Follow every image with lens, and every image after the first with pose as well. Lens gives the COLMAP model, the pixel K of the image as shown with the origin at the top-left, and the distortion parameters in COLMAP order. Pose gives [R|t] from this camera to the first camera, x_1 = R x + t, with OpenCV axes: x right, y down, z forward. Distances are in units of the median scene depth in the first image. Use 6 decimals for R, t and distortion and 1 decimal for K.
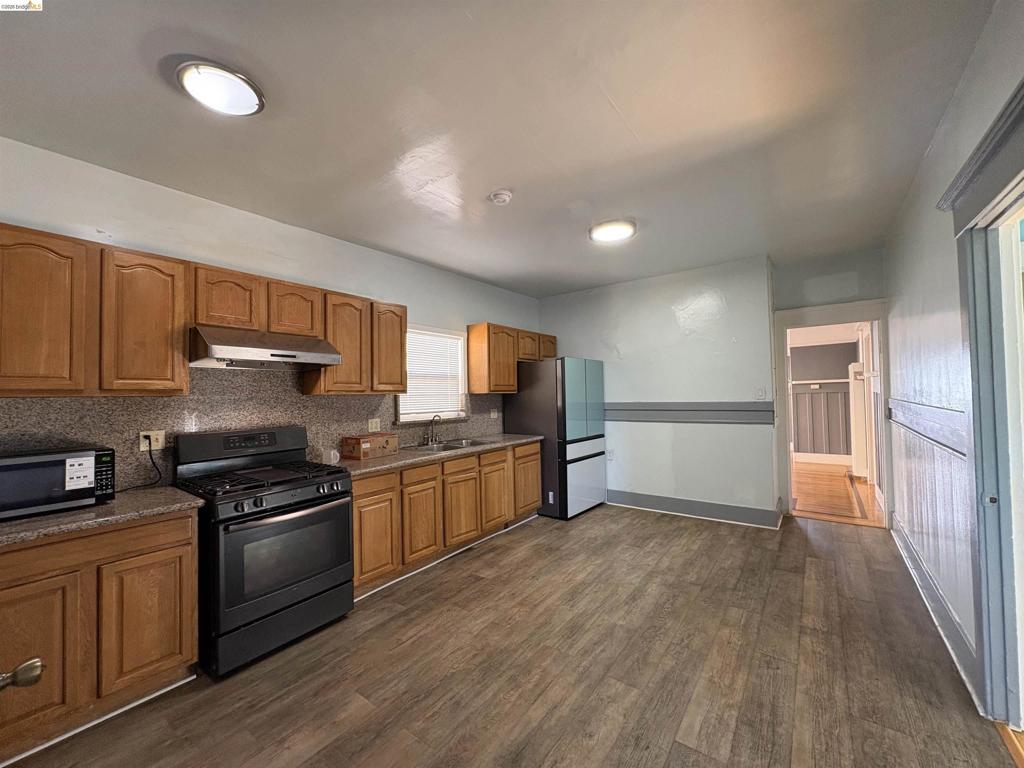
lens RADIAL K [[405.6, 0, 513.6], [0, 405.6, 383.6], [0, 0, 1]] dist [0.000194, -0.000021]
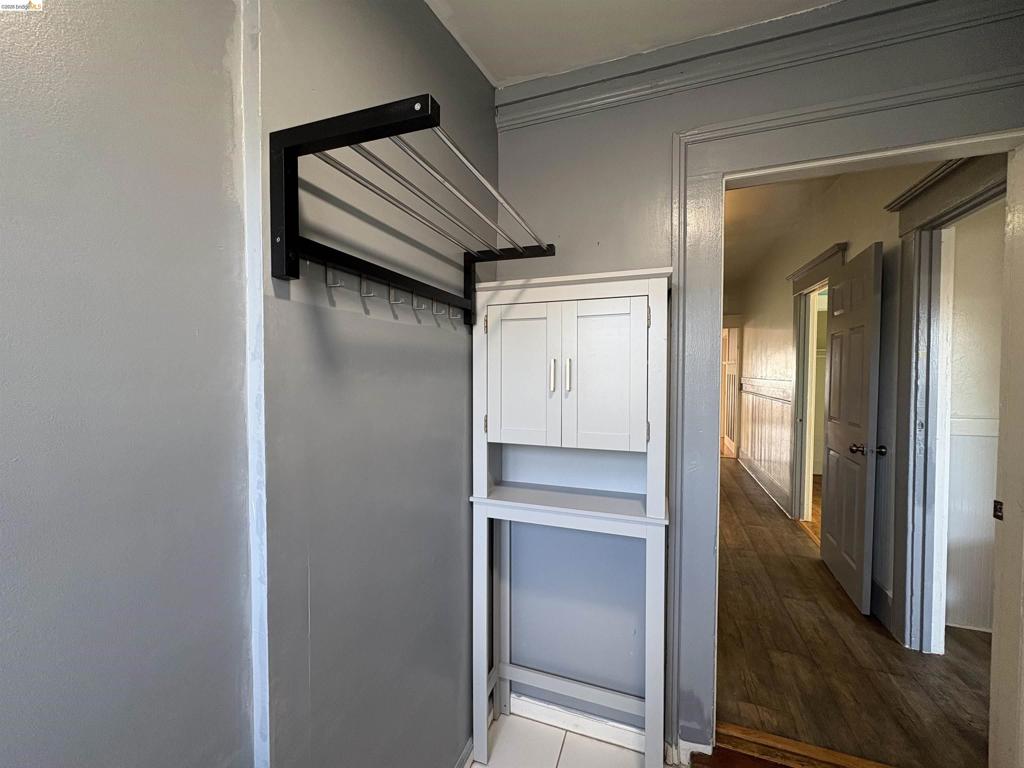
lens RADIAL K [[405.6, 0, 511.4], [0, 405.6, 384.6], [0, 0, 1]] dist [0.000194, -0.000021]
pose [[0.959235, 0.013111, 0.282306, -0.521463], [-0.028107, 0.998397, 0.049133, 0.017998], [-0.281209, -0.055065, 0.958065, -0.360645]]
